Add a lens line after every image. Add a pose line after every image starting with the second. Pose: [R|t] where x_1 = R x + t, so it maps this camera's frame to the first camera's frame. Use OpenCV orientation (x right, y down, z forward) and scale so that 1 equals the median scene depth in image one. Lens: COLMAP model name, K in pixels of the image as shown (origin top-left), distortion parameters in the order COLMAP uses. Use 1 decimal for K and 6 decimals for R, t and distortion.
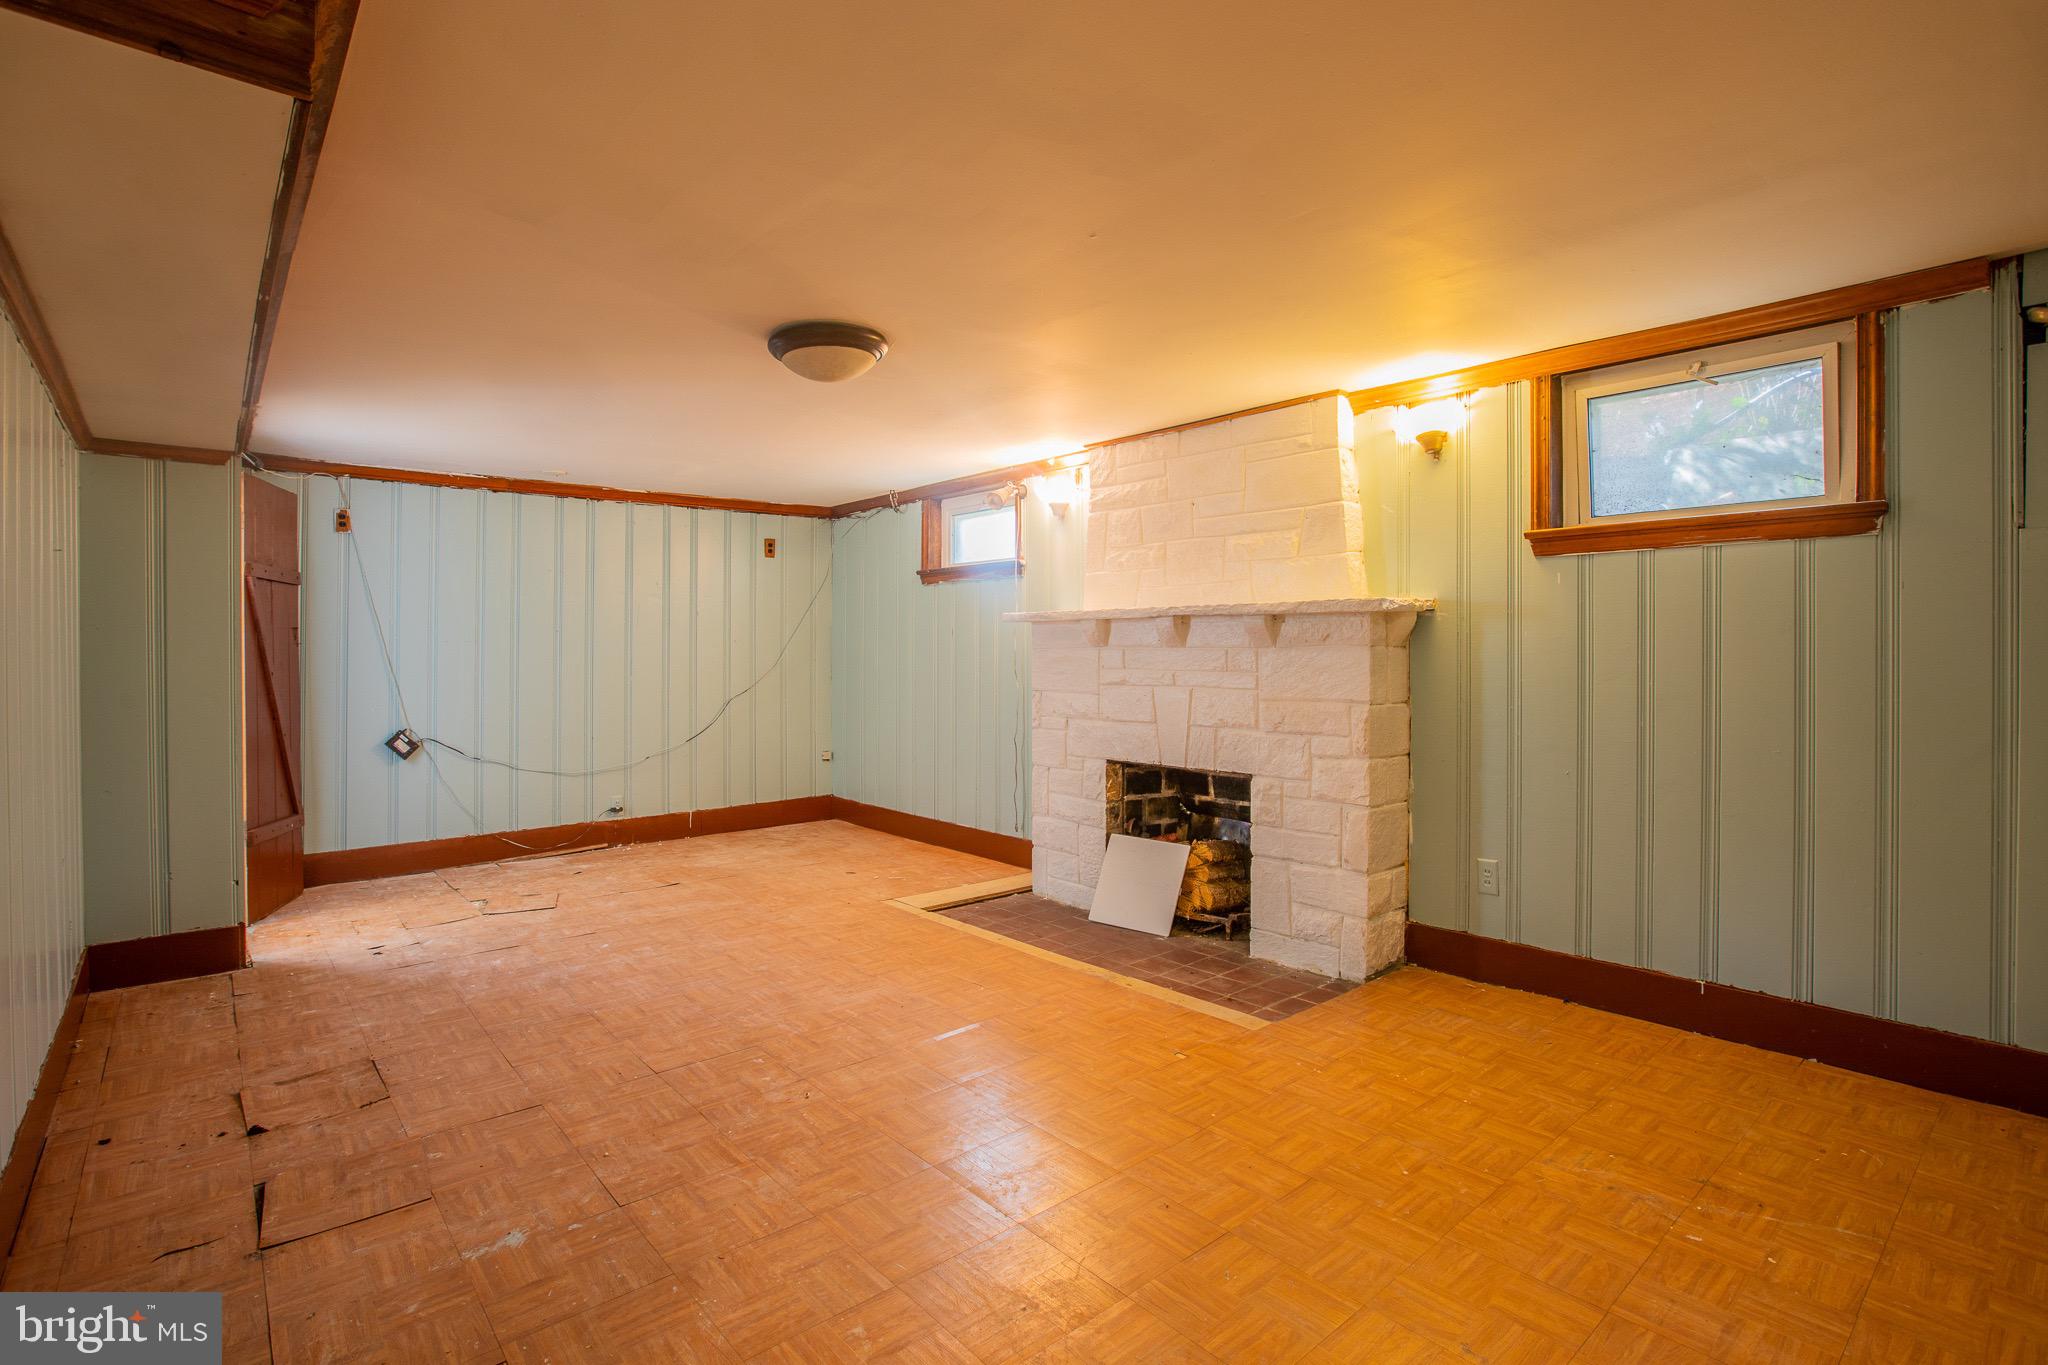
lens RADIAL K [[978.9, 0, 1013.4], [0, 978.9, 668.3], [0, 0, 1]] dist [-0.056845, 0.020010]
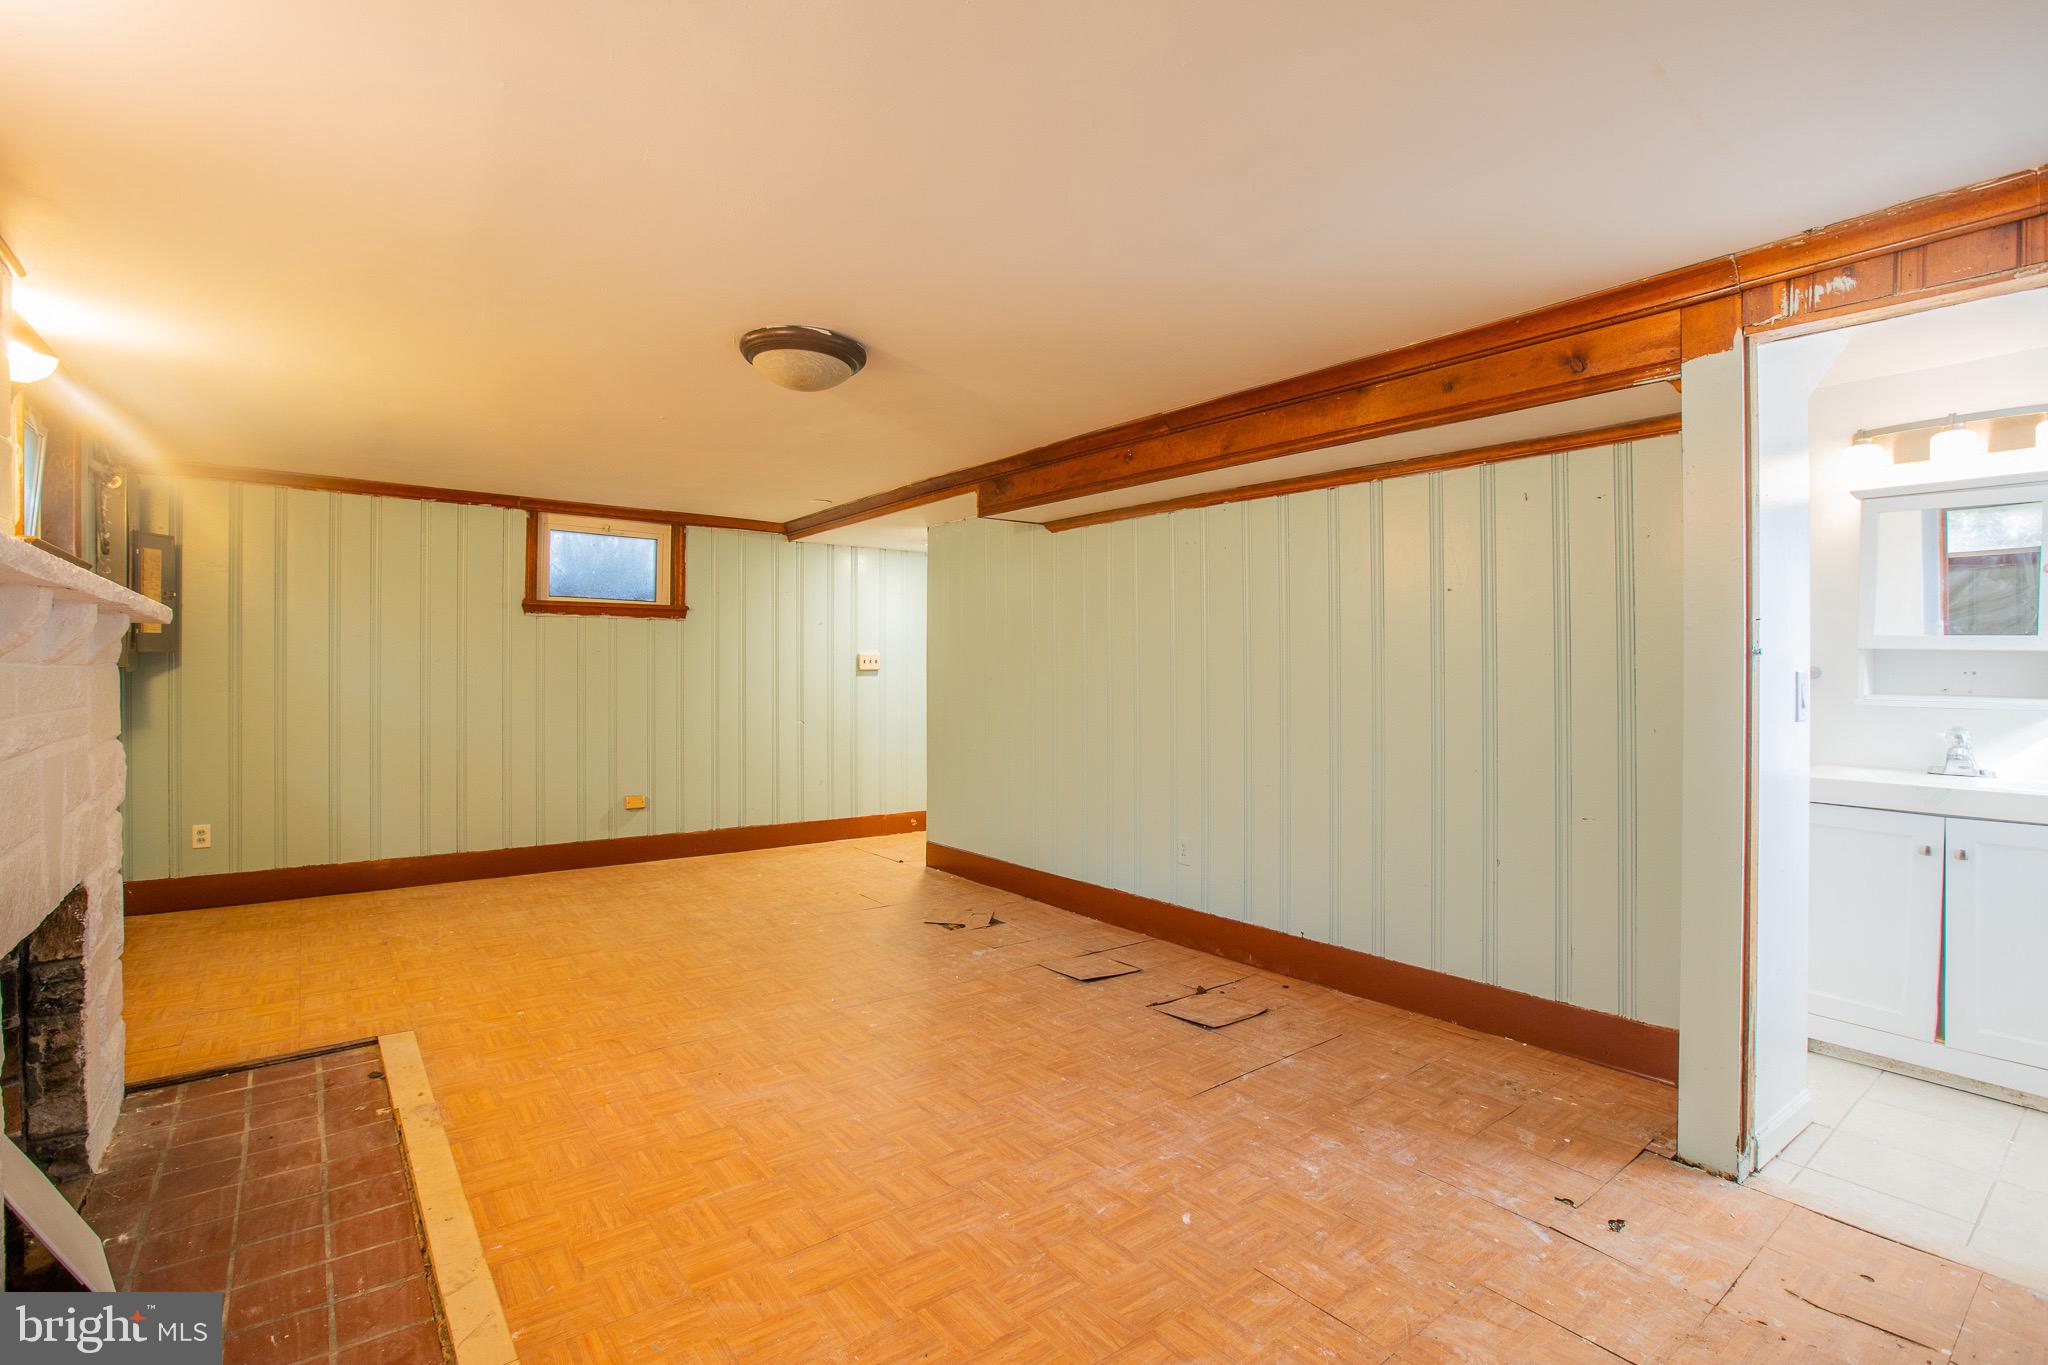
lens RADIAL K [[943.6, 0, 1018.9], [0, 943.6, 674.6], [0, 0, 1]] dist [-0.056841, 0.016131]
pose [[-0.998857, -0.002968, 0.047705, -0.388396], [-0.001984, 0.999784, 0.020666, -0.029585], [-0.047756, 0.020548, -0.998648, 1.665632]]
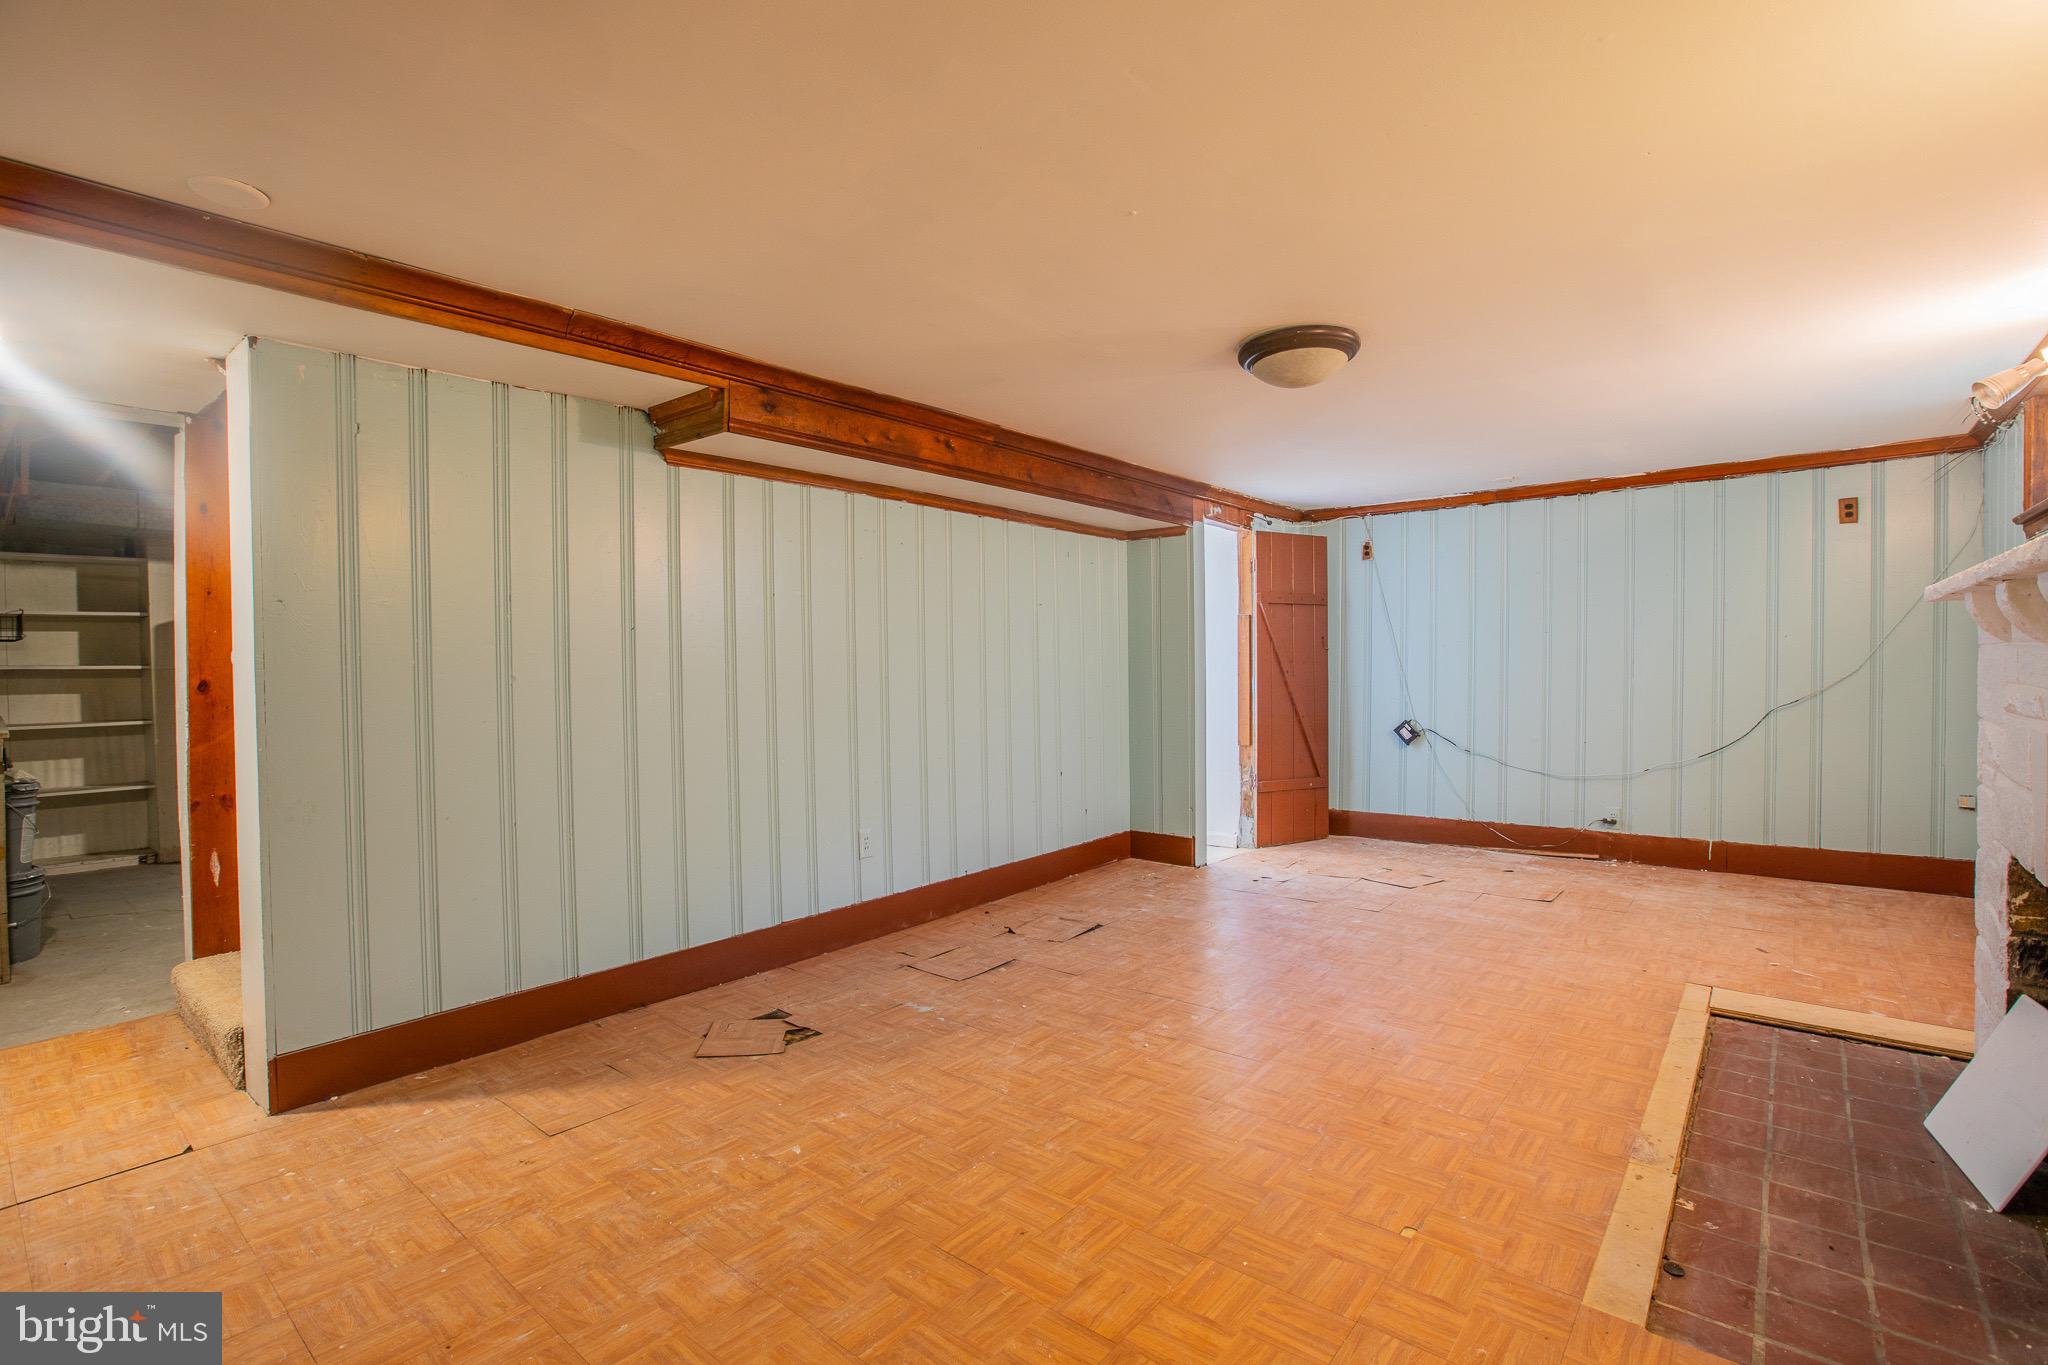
lens RADIAL K [[943.6, 0, 1018.9], [0, 943.6, 674.6], [0, 0, 1]] dist [-0.056841, 0.016131]
pose [[0.161254, 0.015130, -0.986797, 0.620912], [-0.003960, 0.999884, 0.014684, -0.010413], [0.986905, 0.001540, 0.161296, 0.489350]]
